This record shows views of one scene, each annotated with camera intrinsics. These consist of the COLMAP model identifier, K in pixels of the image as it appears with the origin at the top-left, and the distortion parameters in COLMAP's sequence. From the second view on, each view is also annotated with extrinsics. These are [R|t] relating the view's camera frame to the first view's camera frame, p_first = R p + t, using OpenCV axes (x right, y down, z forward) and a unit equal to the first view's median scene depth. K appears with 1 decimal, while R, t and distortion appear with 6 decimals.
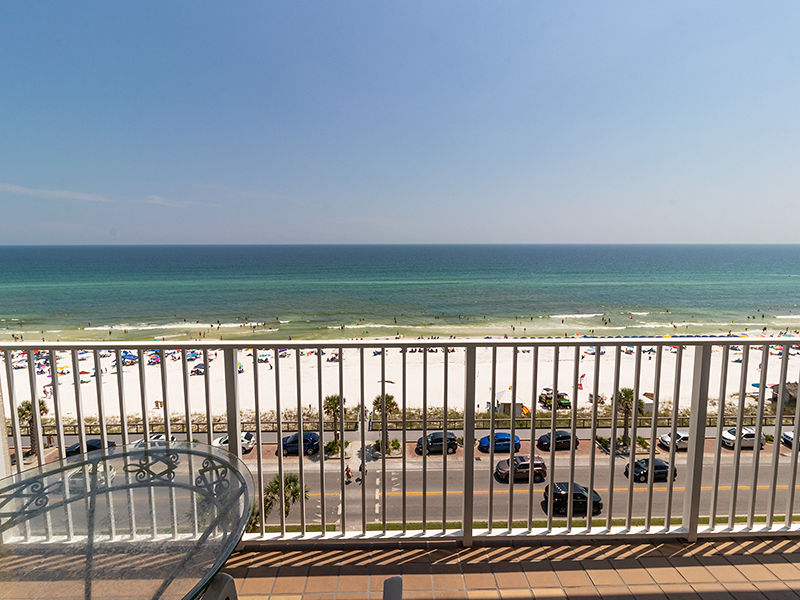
lens RADIAL K [[367.6, 0, 399.4], [0, 367.6, 284.3], [0, 0, 1]] dist [0.000645, 0.000382]
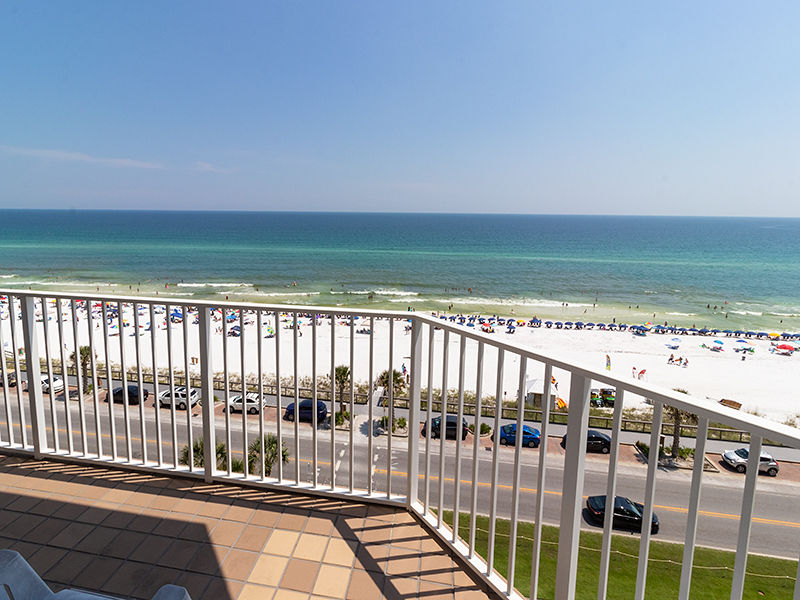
lens RADIAL K [[396.0, 0, 399.3], [0, 396.0, 272.7], [0, 0, 1]] dist [0.000719, 0.000168]
pose [[0.978809, 0.043190, -0.200169, 0.163361], [-0.034803, 0.998370, 0.045232, -0.000425], [0.201797, -0.037307, 0.978717, 0.005917]]
